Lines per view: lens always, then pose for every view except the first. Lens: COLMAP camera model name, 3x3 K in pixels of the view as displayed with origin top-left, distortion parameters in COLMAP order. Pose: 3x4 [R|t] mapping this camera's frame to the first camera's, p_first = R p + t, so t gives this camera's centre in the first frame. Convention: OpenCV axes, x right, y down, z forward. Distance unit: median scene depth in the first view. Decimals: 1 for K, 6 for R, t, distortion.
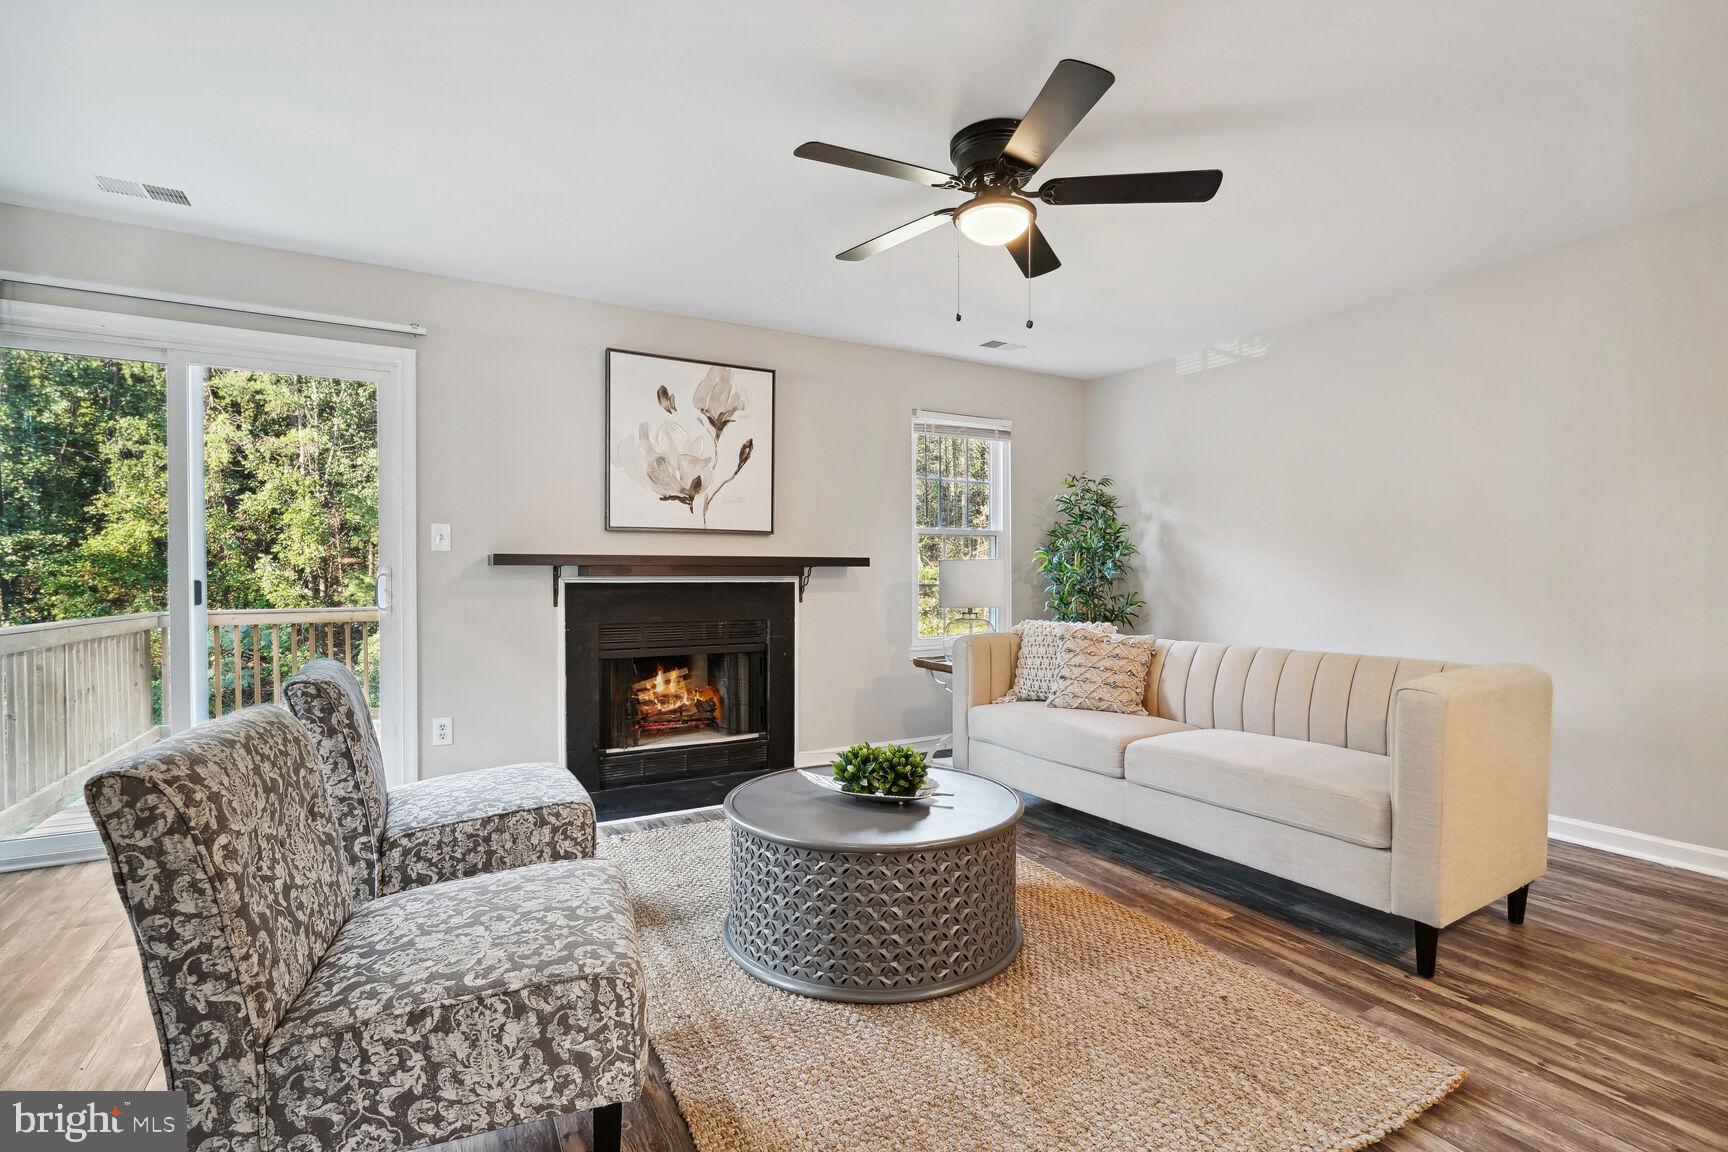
lens RADIAL K [[815.8, 0, 881.0], [0, 815.8, 574.4], [0, 0, 1]] dist [-0.007406, 0.007098]
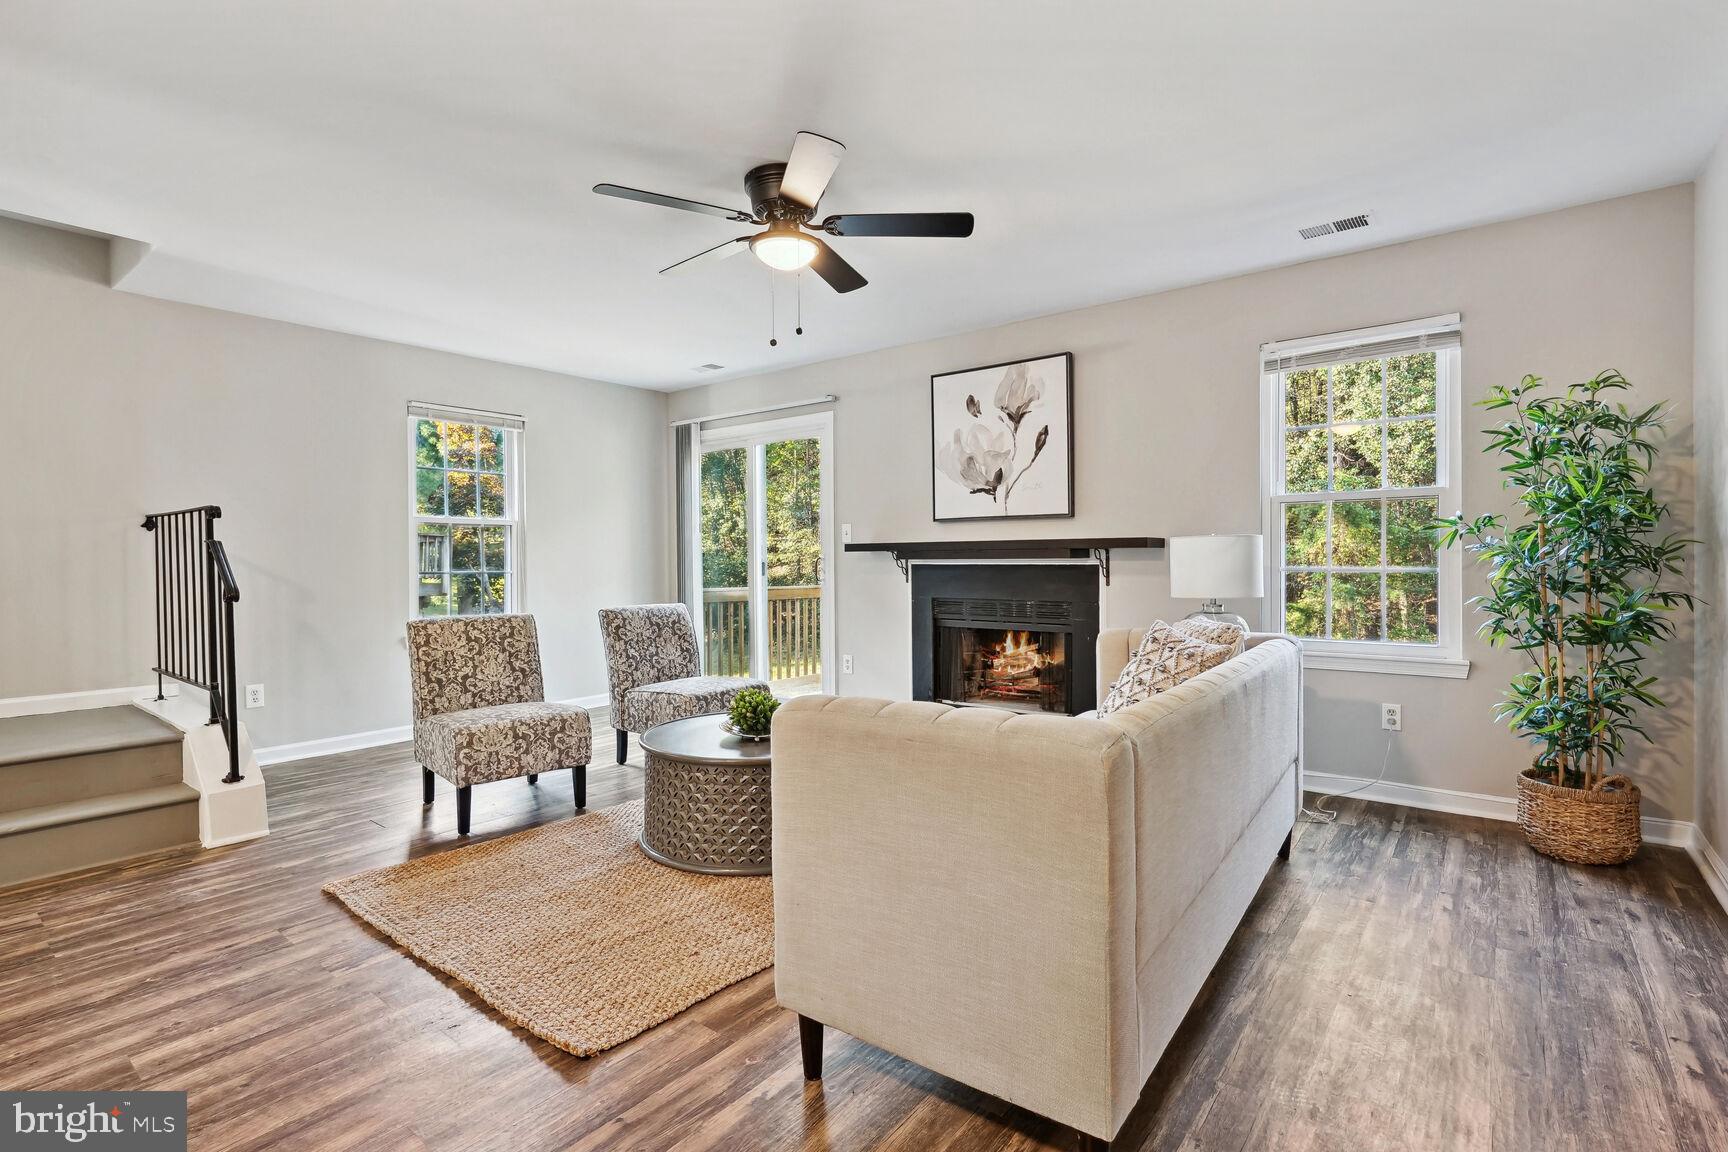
lens RADIAL K [[815.8, 0, 853.9], [0, 815.8, 580.0], [0, 0, 1]] dist [-0.007406, 0.007098]
pose [[0.380876, 0.020985, -0.924388, 0.786203], [0.010673, 0.999576, 0.027089, -0.001237], [0.924565, -0.020183, 0.380491, 0.419282]]
